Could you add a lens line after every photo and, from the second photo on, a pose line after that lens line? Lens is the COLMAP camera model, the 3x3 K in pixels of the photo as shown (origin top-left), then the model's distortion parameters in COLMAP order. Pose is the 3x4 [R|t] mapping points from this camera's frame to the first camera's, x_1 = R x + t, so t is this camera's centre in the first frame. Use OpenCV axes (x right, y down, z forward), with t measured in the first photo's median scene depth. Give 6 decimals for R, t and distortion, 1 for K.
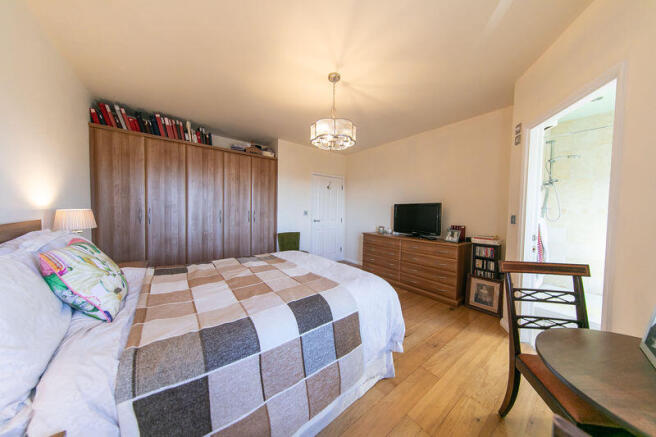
lens RADIAL K [[209.4, 0, 330.8], [0, 209.4, 218.3], [0, 0, 1]] dist [-0.000015, -0.000020]
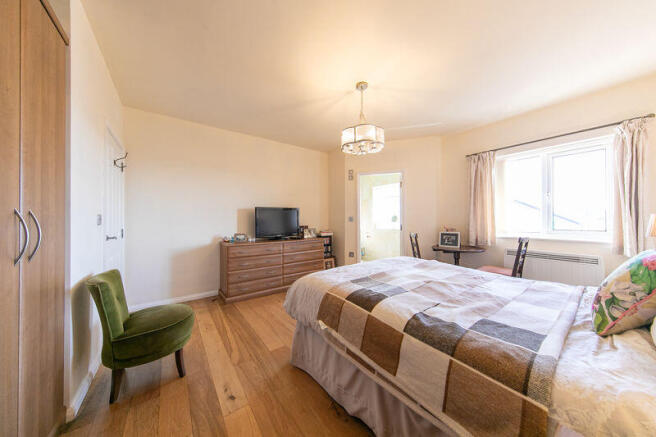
lens RADIAL K [[209.4, 0, 330.8], [0, 209.4, 218.3], [0, 0, 1]] dist [-0.000015, -0.000020]
pose [[0.009473, -0.020226, 0.999751, -0.736646], [0.031976, 0.999290, 0.019914, -0.034108], [-0.999444, 0.031779, 0.010113, 0.832448]]
